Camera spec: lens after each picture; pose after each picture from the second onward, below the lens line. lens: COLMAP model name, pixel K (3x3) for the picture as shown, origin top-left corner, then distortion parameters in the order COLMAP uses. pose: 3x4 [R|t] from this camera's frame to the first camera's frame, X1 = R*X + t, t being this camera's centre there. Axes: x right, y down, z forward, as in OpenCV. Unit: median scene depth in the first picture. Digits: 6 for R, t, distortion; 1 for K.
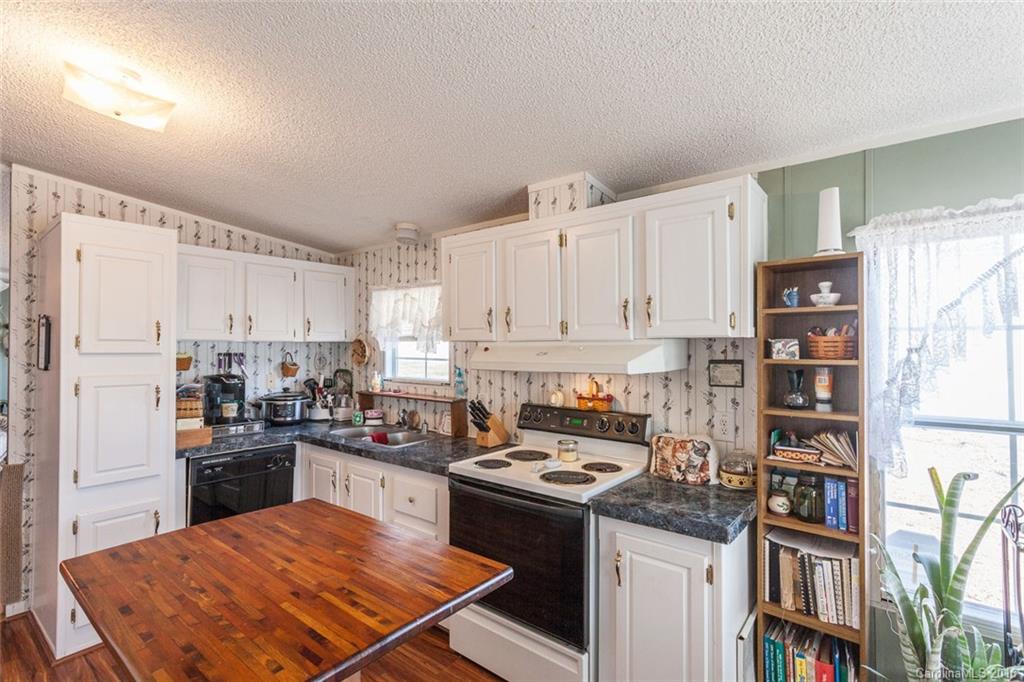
lens RADIAL K [[492.1, 0, 504.1], [0, 492.1, 339.4], [0, 0, 1]] dist [-0.001512, -0.000076]
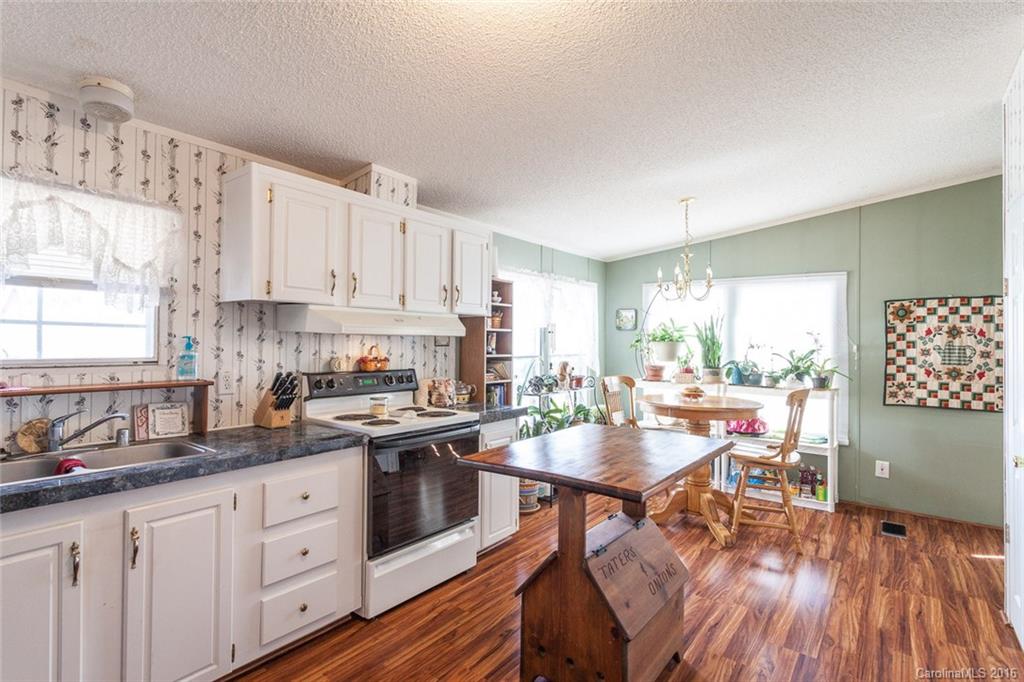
lens RADIAL K [[492.1, 0, 517.1], [0, 492.1, 341.6], [0, 0, 1]] dist [-0.001512, -0.000076]
pose [[-0.041426, 0.007557, 0.999113, -1.066394], [-0.021528, 0.999732, -0.008454, 0.080612], [-0.998910, -0.021860, -0.041252, 0.742203]]
